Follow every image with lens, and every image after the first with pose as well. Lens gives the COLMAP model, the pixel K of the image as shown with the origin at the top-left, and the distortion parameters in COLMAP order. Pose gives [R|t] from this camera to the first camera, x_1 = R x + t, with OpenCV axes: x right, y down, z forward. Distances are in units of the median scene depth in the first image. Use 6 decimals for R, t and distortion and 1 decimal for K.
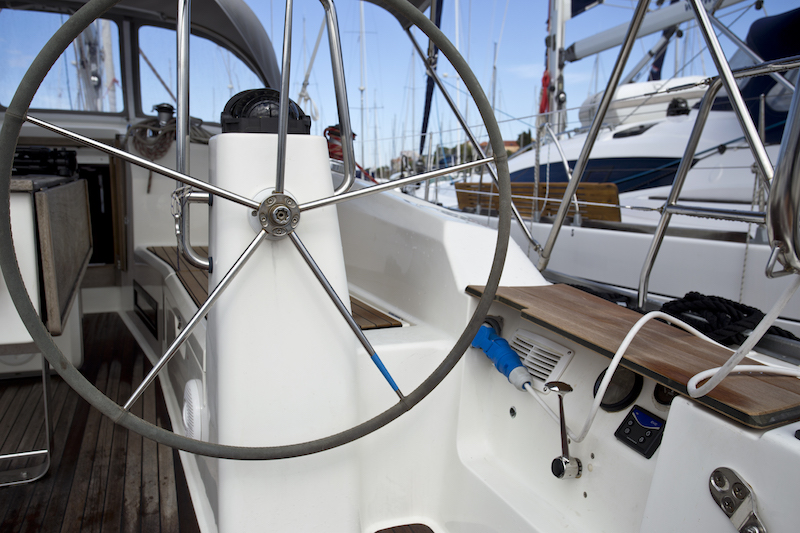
lens RADIAL K [[653.5, 0, 403.3], [0, 653.5, 265.8], [0, 0, 1]] dist [0.042685, -0.000491]
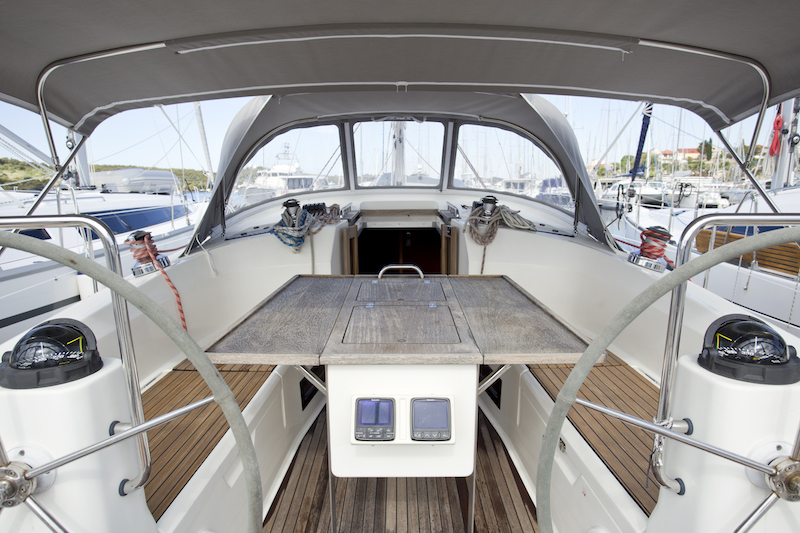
lens RADIAL K [[500.2, 0, 401.9], [0, 500.2, 260.1], [0, 0, 1]] dist [-0.028017, 0.003137]
pose [[0.939019, 0.048484, -0.340430, -0.125435], [-0.038090, 0.998583, 0.037155, -0.101675], [0.341749, -0.021922, 0.939536, 0.032891]]
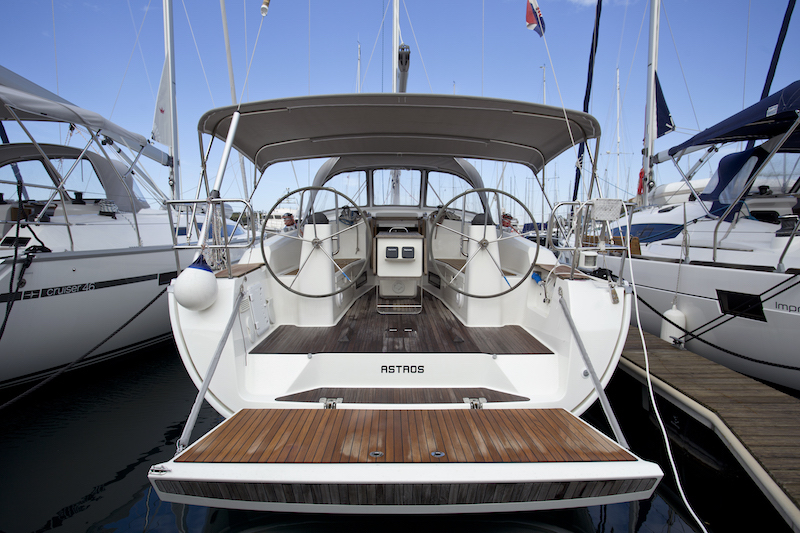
lens RADIAL K [[500.2, 0, 395.4], [0, 500.2, 265.4], [0, 0, 1]] dist [-0.028017, 0.003137]
pose [[0.939628, 0.029924, -0.340886, 0.103713], [-0.049719, 0.997537, -0.049480, 0.068027], [0.338565, 0.063441, 0.938802, -0.608997]]
